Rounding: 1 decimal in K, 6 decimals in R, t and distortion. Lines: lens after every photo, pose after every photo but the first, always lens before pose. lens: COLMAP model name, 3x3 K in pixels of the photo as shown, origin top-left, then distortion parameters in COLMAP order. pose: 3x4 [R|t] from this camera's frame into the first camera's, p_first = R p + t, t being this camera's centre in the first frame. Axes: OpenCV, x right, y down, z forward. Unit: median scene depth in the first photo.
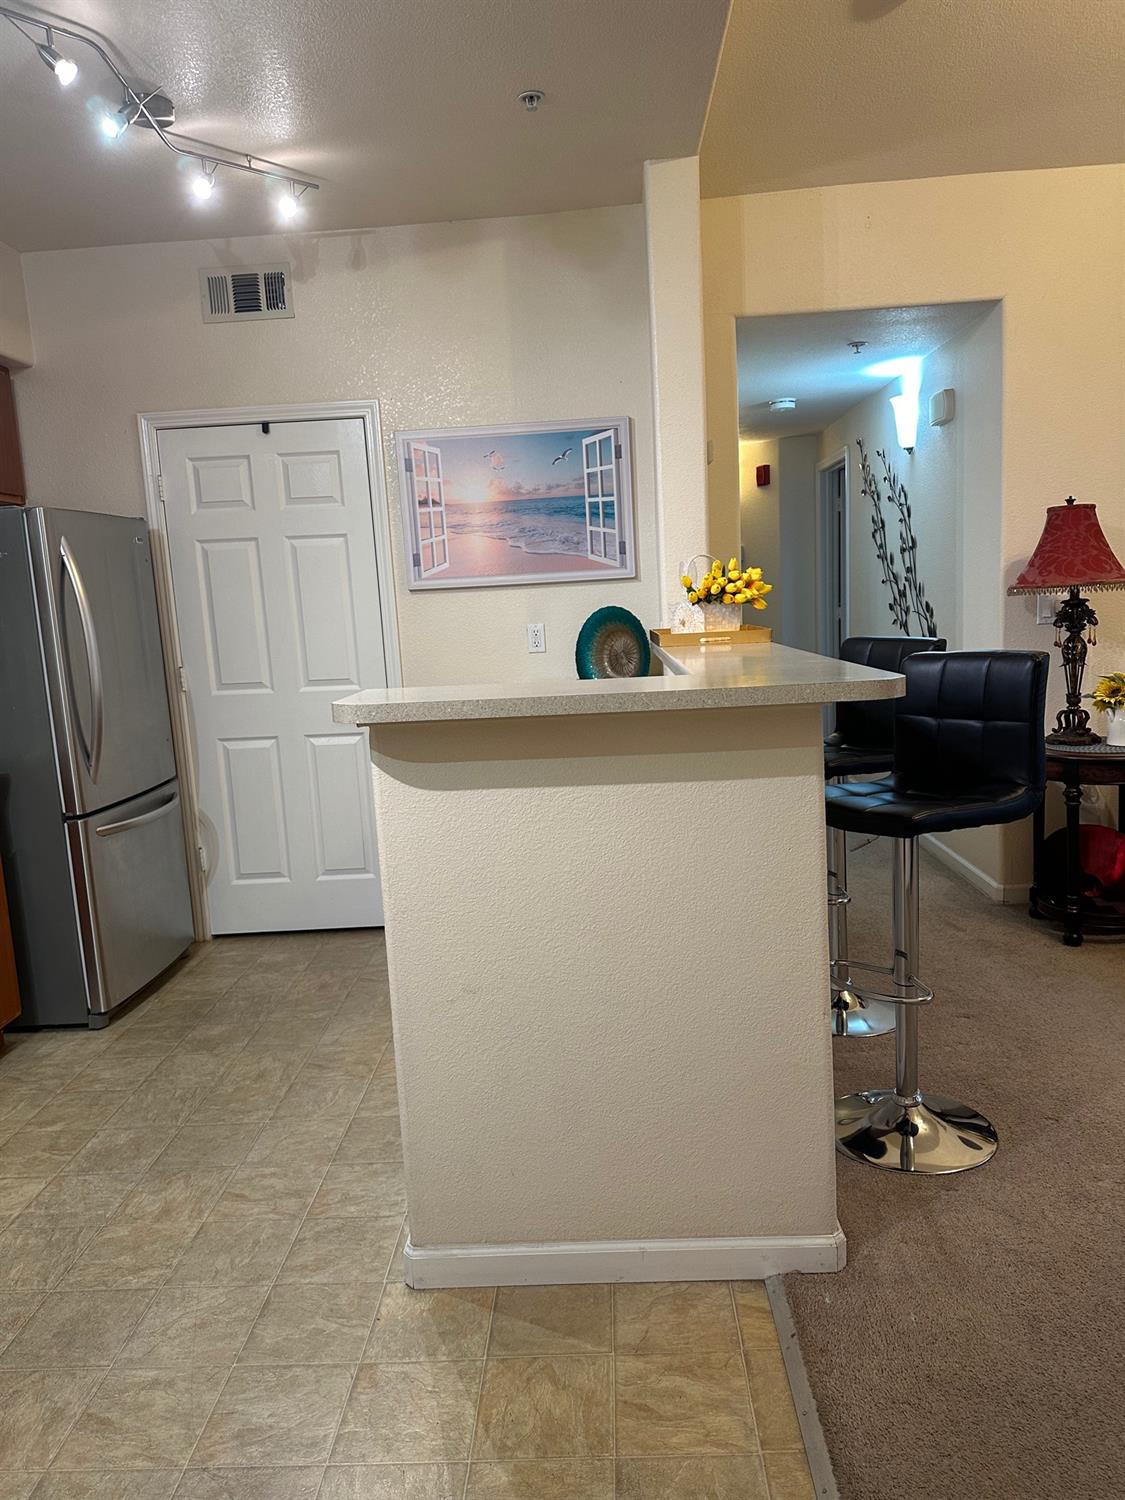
lens RADIAL K [[1044.6, 0, 568.9], [0, 1044.6, 756.6], [0, 0, 1]] dist [0.054314, -0.069330]
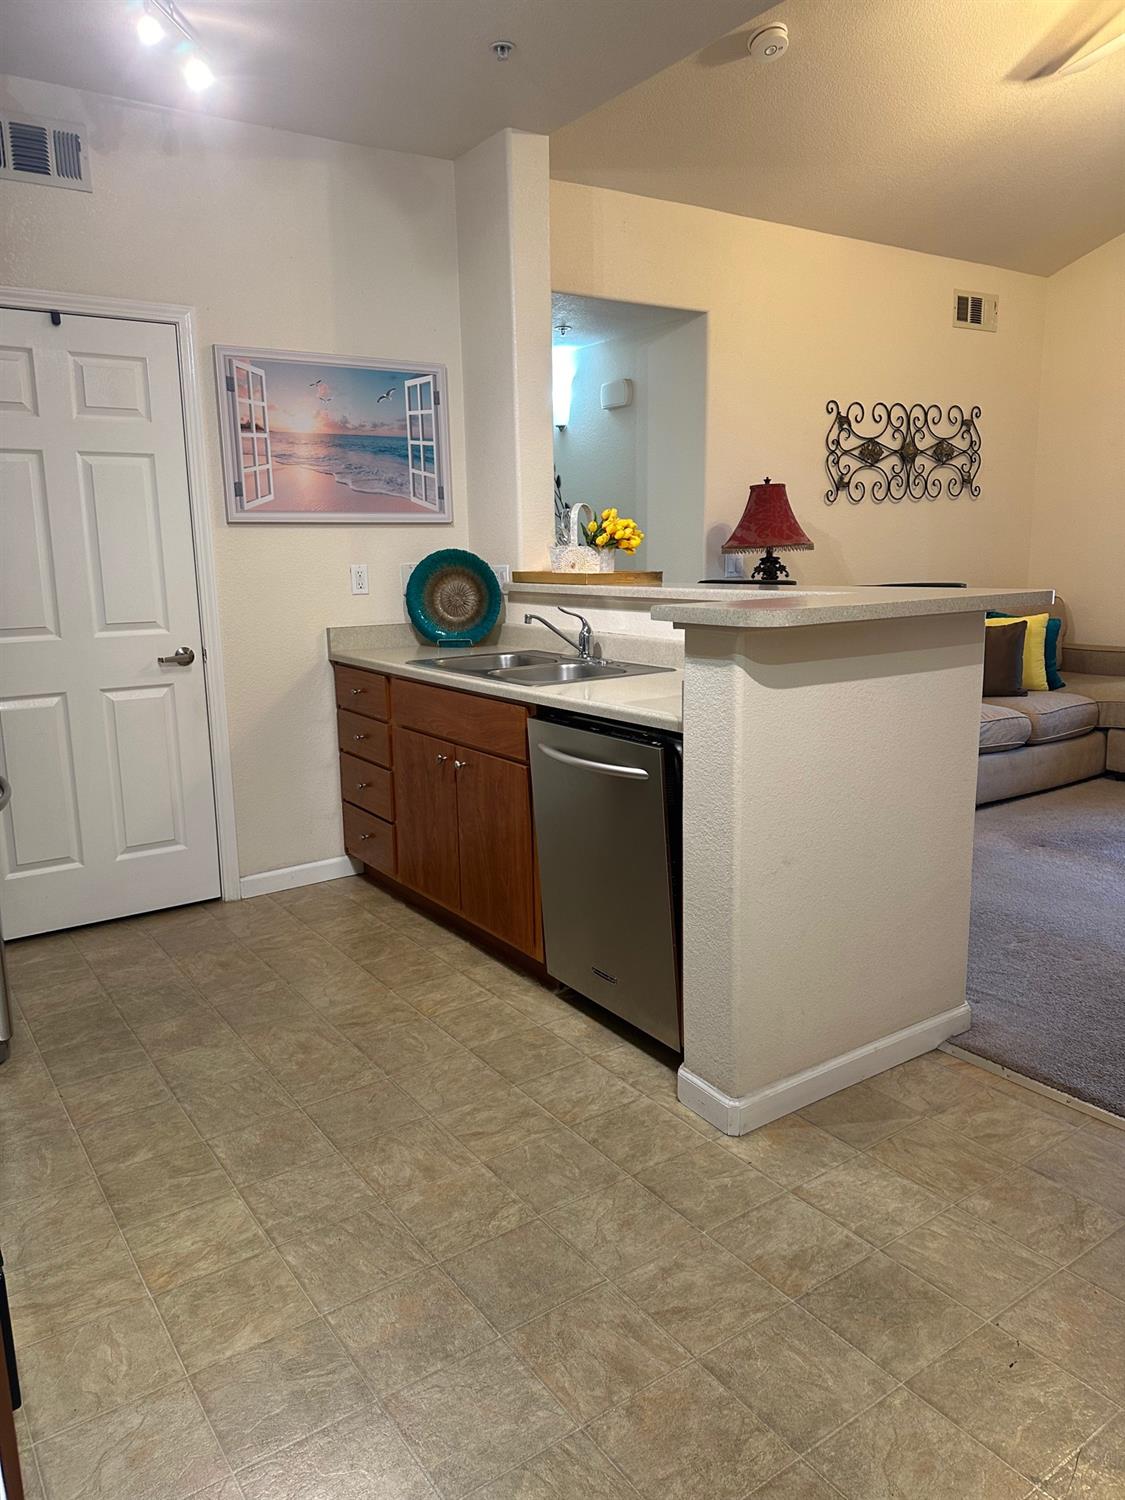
lens RADIAL K [[1044.6, 0, 557.5], [0, 1044.6, 740.7], [0, 0, 1]] dist [0.054314, -0.069330]
pose [[0.804262, -0.070690, 0.590055, -0.512047], [0.063652, 0.997435, 0.032736, 0.018435], [-0.590856, 0.011230, 0.806699, 0.110499]]
